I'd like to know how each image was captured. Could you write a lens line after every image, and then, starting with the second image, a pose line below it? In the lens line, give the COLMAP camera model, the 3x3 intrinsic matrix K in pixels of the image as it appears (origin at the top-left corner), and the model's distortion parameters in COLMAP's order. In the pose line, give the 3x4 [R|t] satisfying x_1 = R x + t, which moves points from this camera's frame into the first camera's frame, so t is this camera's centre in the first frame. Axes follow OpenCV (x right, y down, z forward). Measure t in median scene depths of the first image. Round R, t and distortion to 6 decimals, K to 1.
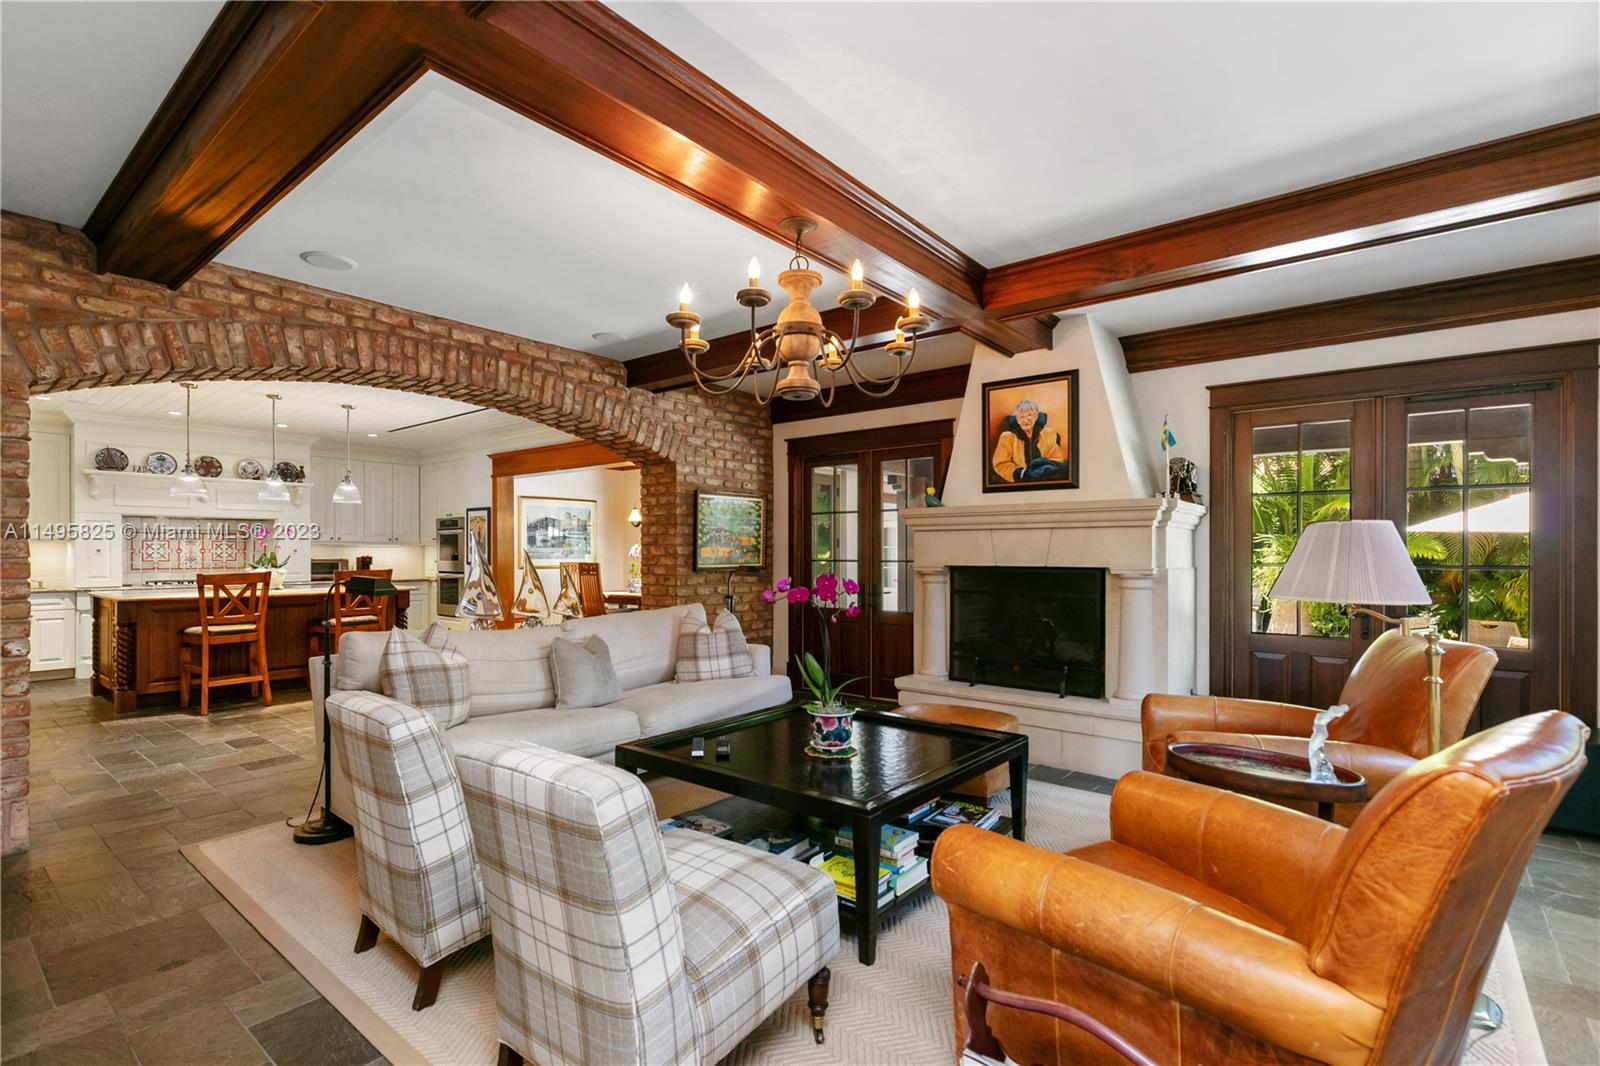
lens RADIAL K [[735.7, 0, 794.7], [0, 735.7, 561.4], [0, 0, 1]] dist [0.011703, -0.002782]
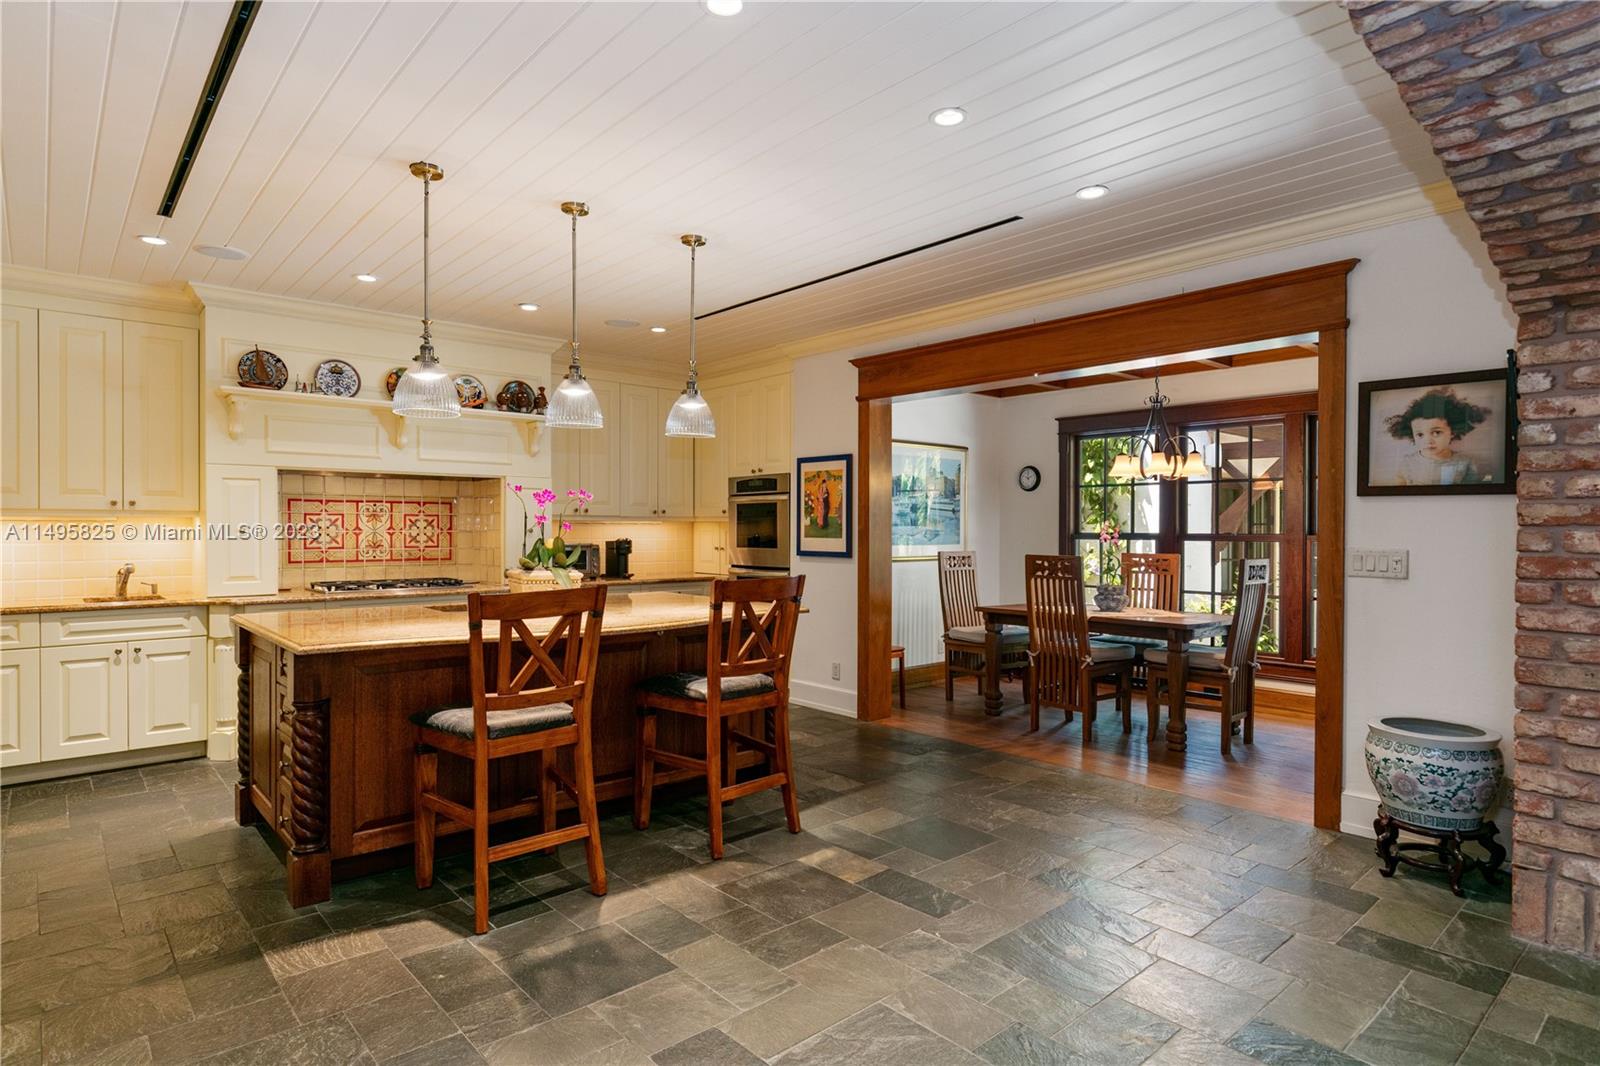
lens RADIAL K [[854.3, 0, 807.7], [0, 854.3, 548.1], [0, 0, 1]] dist [-0.000284, -0.002902]
pose [[0.988128, 0.006639, -0.153492, -0.527618], [-0.004987, 0.999925, 0.011144, -0.014126], [0.153555, -0.010246, 0.988087, 0.539819]]
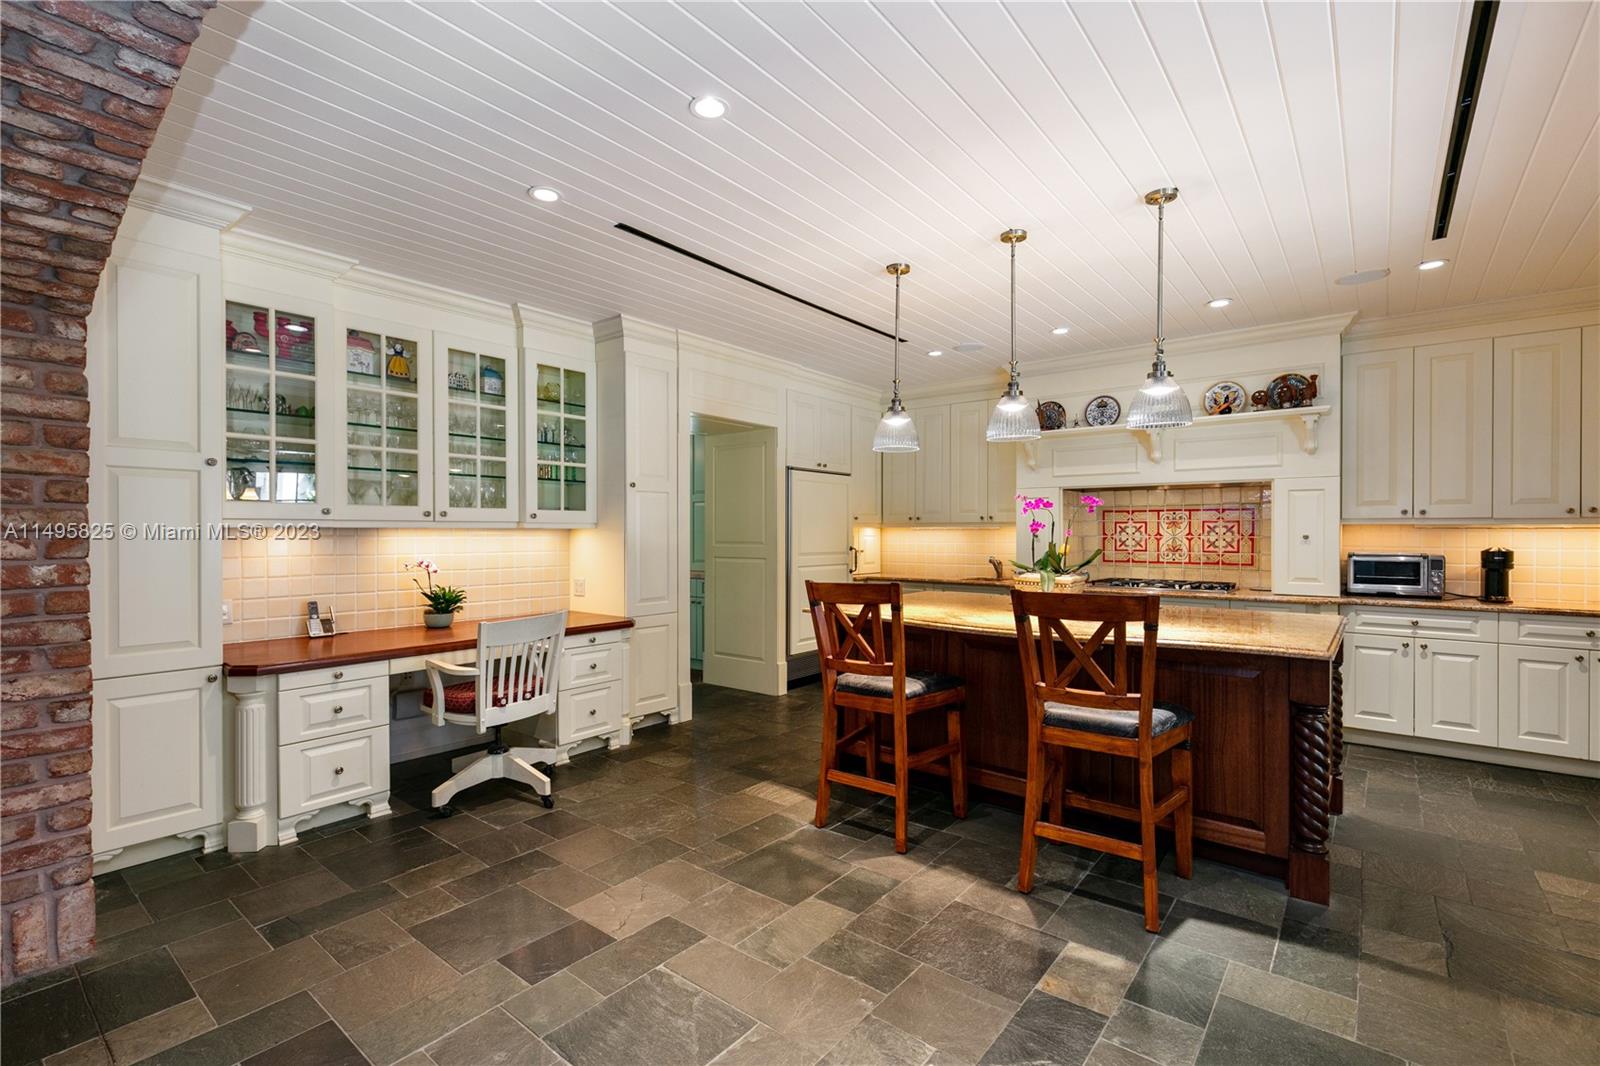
lens RADIAL K [[735.7, 0, 771.9], [0, 735.7, 521.5], [0, 0, 1]] dist [0.011703, -0.002782]
pose [[-0.011728, -0.014707, -0.999823, -0.216480], [-0.012691, 0.999813, -0.014558, -0.019665], [0.999851, 0.012518, -0.011912, 0.937231]]
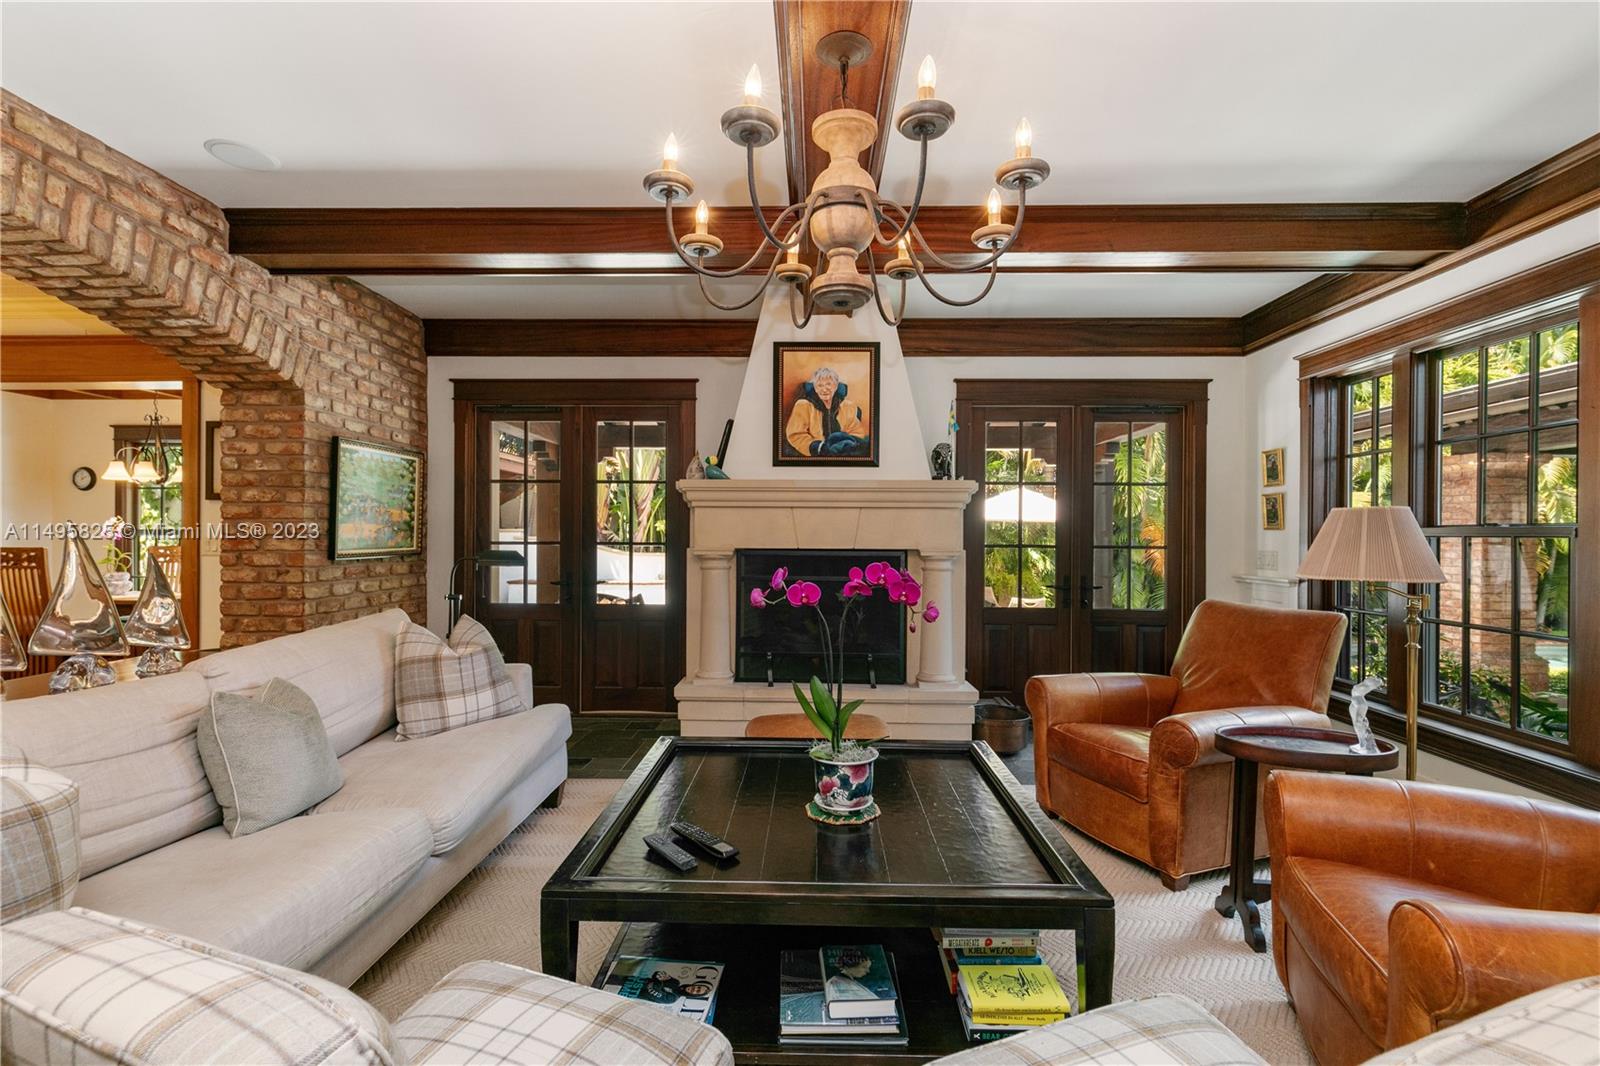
lens RADIAL K [[735.7, 0, 795.1], [0, 735.7, 539.1], [0, 0, 1]] dist [0.011703, -0.002782]
pose [[0.796717, 0.001424, 0.604351, -0.210686], [0.002110, 0.999985, -0.005137, -0.000548], [-0.604349, 0.005368, 0.796702, 0.230511]]
